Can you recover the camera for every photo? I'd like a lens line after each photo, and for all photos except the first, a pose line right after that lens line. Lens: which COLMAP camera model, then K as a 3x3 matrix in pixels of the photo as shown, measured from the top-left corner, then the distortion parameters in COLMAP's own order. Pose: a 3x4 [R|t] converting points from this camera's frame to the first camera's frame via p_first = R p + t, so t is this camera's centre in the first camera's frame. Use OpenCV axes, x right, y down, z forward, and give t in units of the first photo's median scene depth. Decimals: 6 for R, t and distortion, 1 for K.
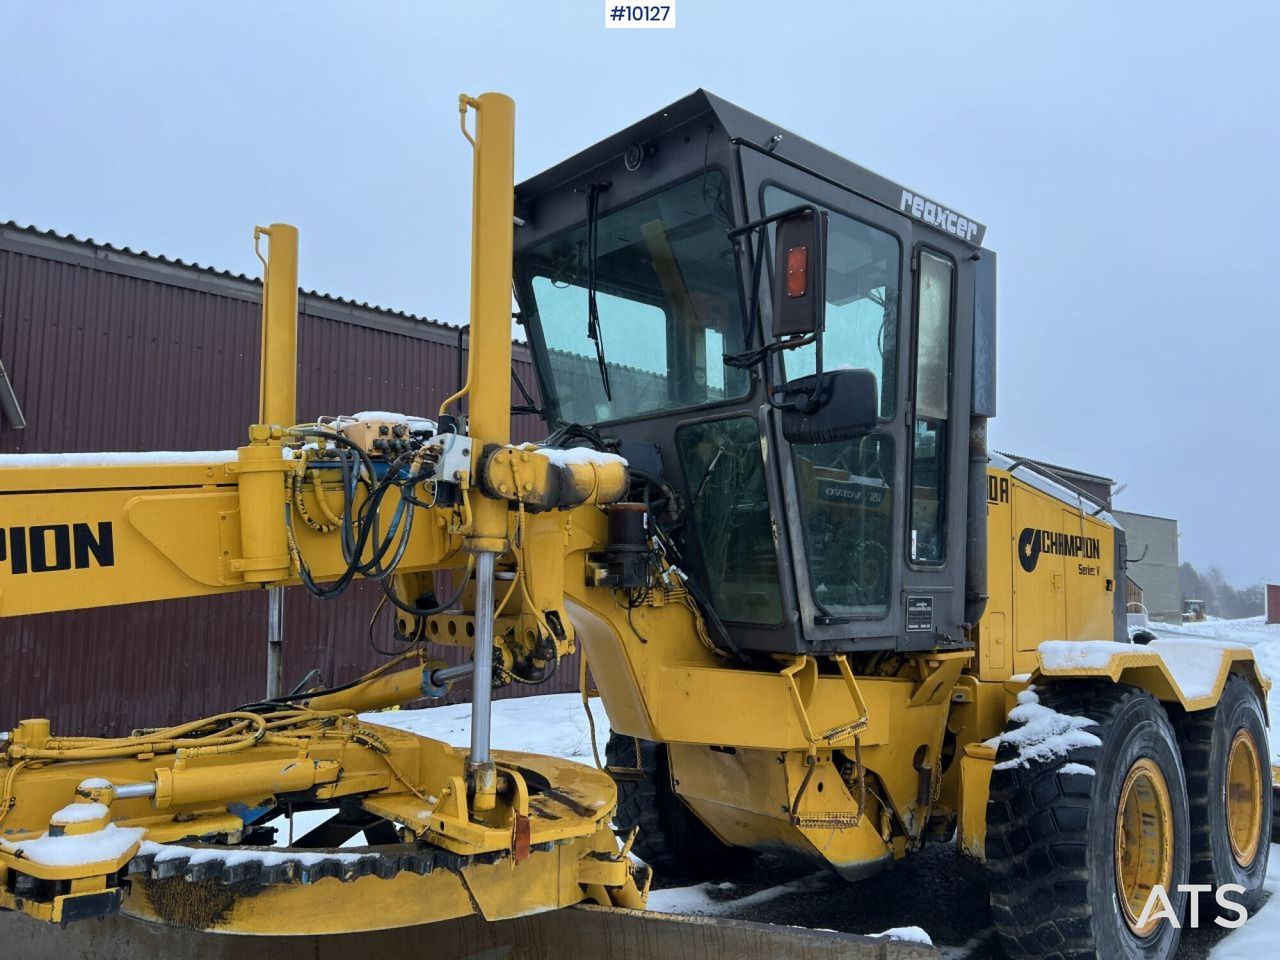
lens RADIAL K [[963.8, 0, 649.6], [0, 963.8, 487.5], [0, 0, 1]] dist [0.058602, -0.047075]
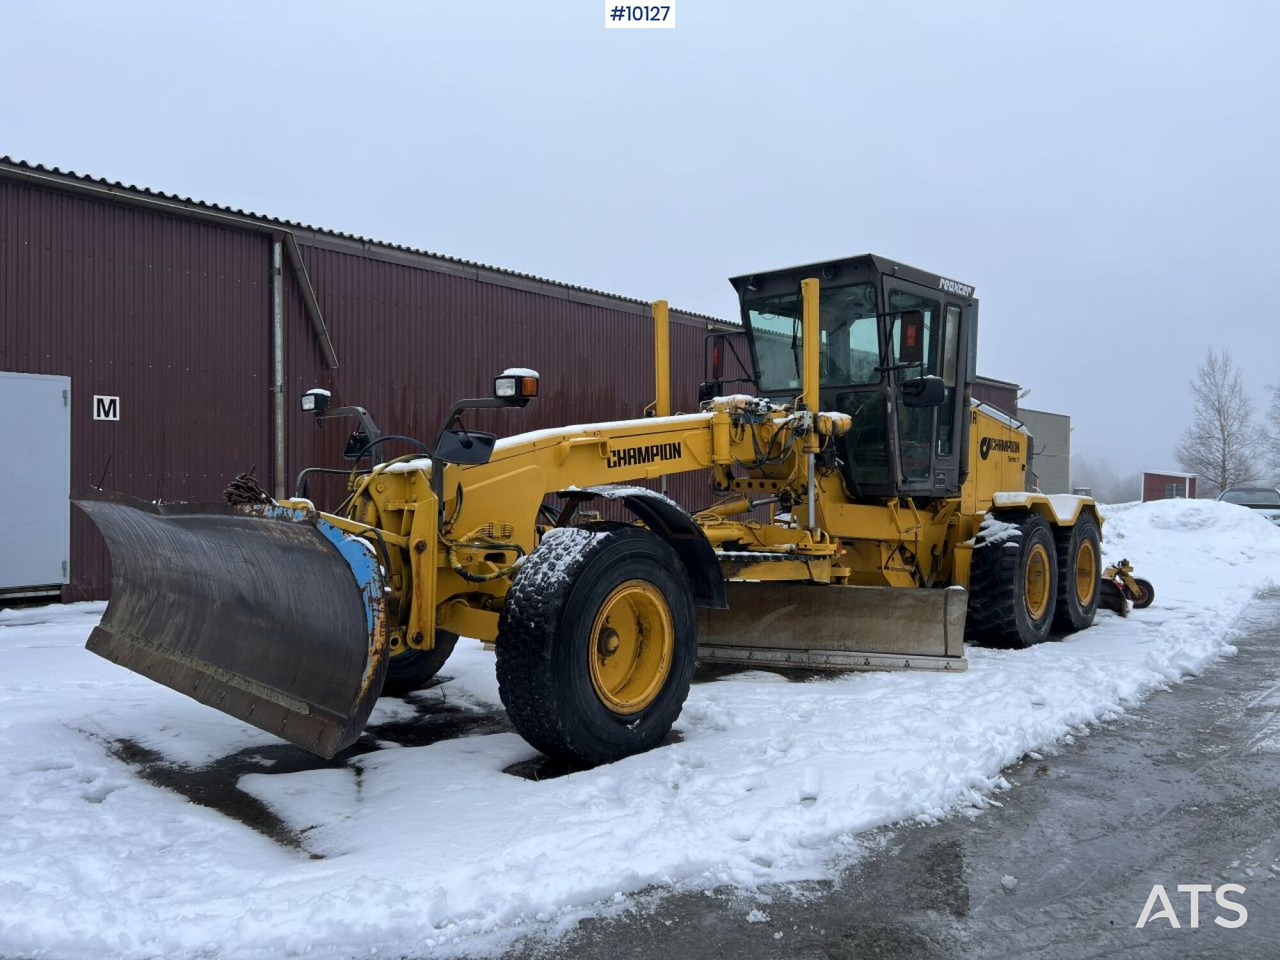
lens RADIAL K [[952.4, 0, 640.0], [0, 952.4, 480.0], [0, 0, 1]] dist [0.062135, -0.066793]
pose [[0.997266, -0.003668, 0.073801, -0.571747], [-0.003977, 0.994655, 0.103182, -0.089156], [-0.073785, -0.103193, 0.991921, -1.109083]]
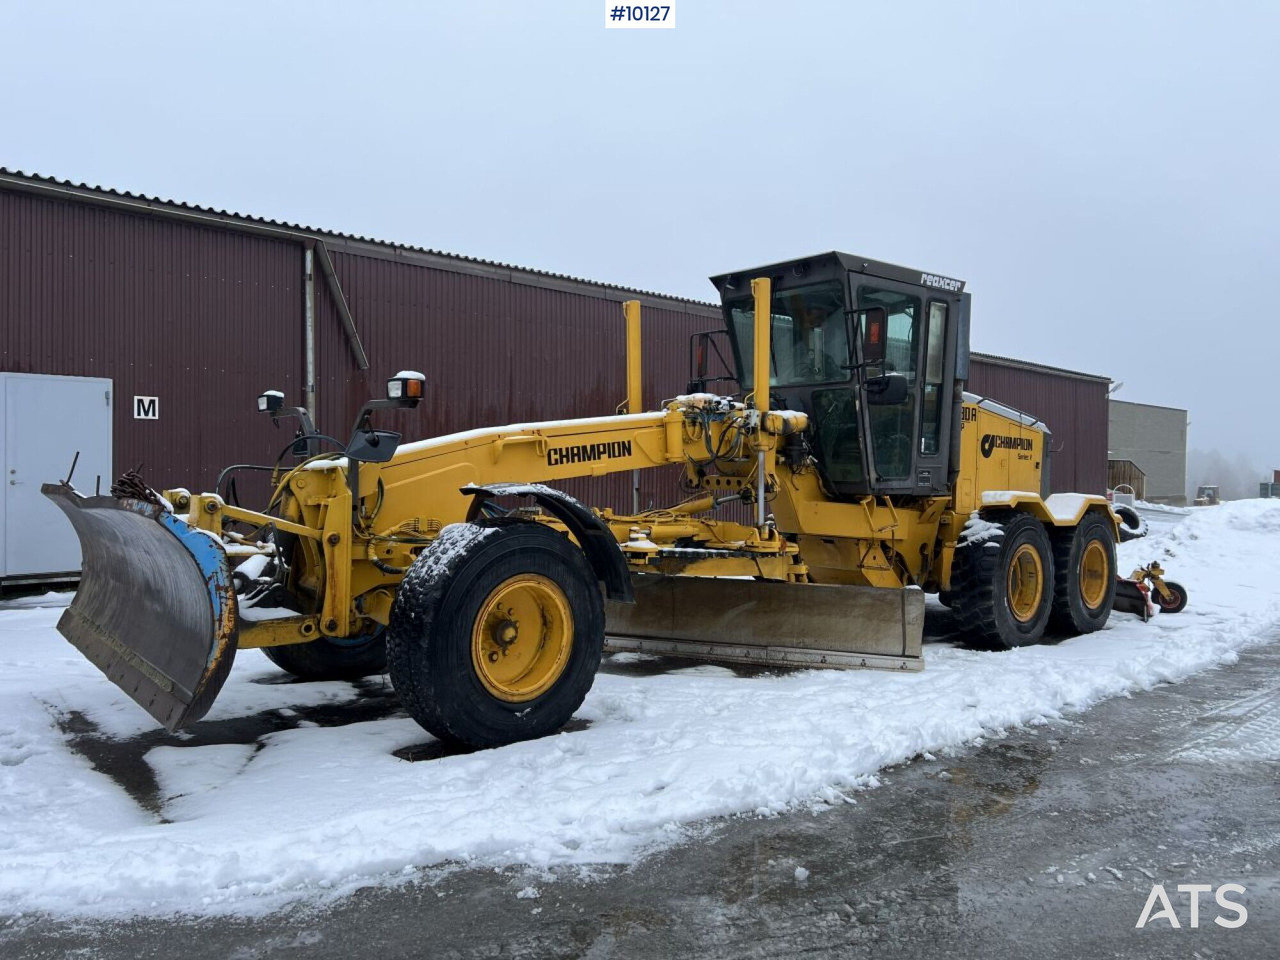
lens RADIAL K [[952.4, 0, 640.0], [0, 952.4, 480.0], [0, 0, 1]] dist [0.062135, -0.066793]
pose [[0.999348, 0.000954, -0.036096, -0.280296], [0.002961, 0.994119, 0.108252, -0.097867], [0.035987, -0.108288, 0.993468, -1.157333]]
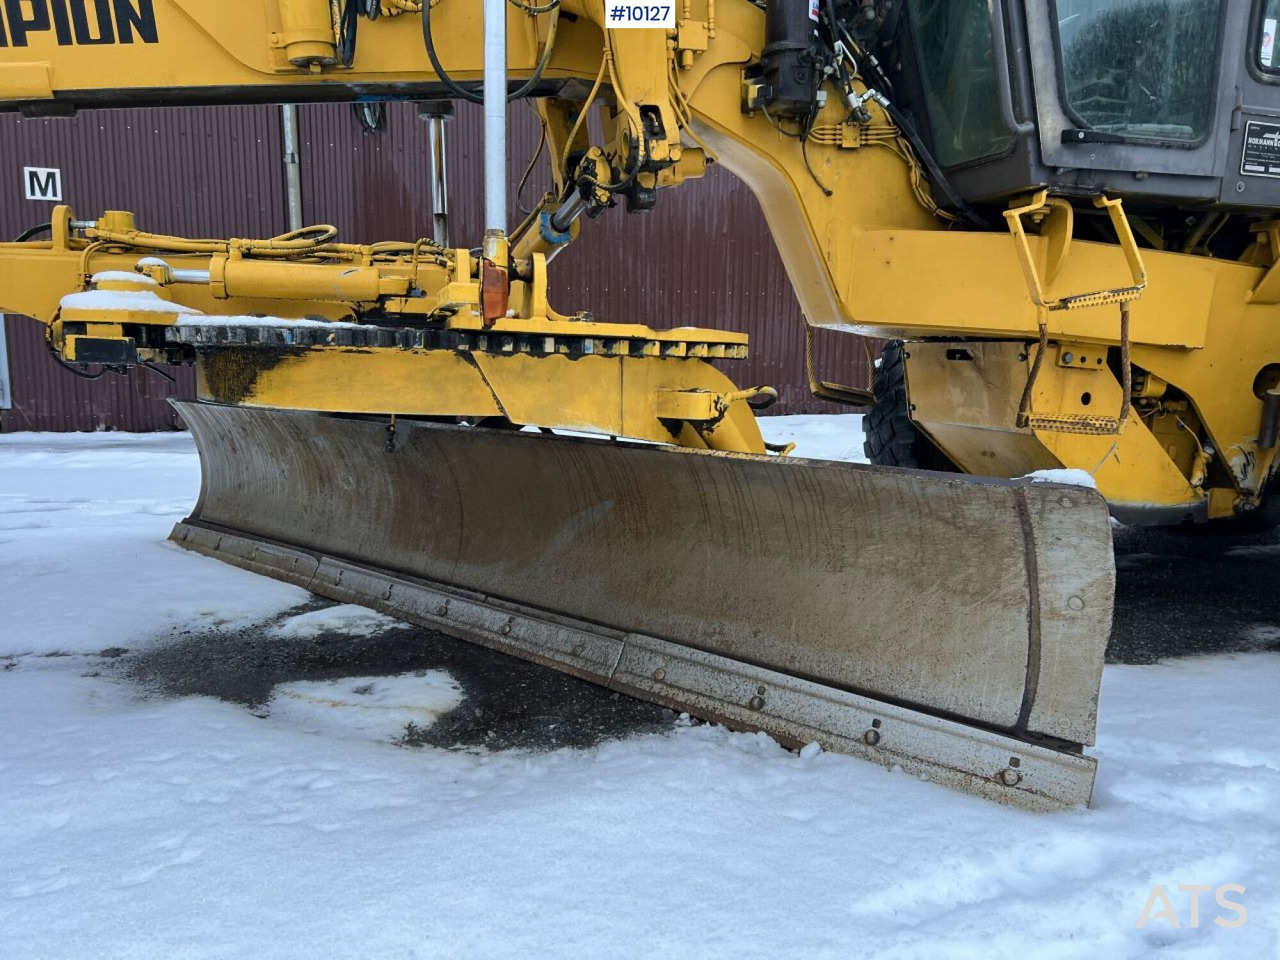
lens RADIAL K [[963.8, 0, 640.0], [0, 963.8, 480.0], [0, 0, 1]] dist [0.058892, -0.071005]
pose [[0.906335, 0.054595, -0.419018, 0.191820], [0.040979, 0.975588, 0.215751, 0.203395], [0.420568, -0.212713, 0.881973, 0.182981]]
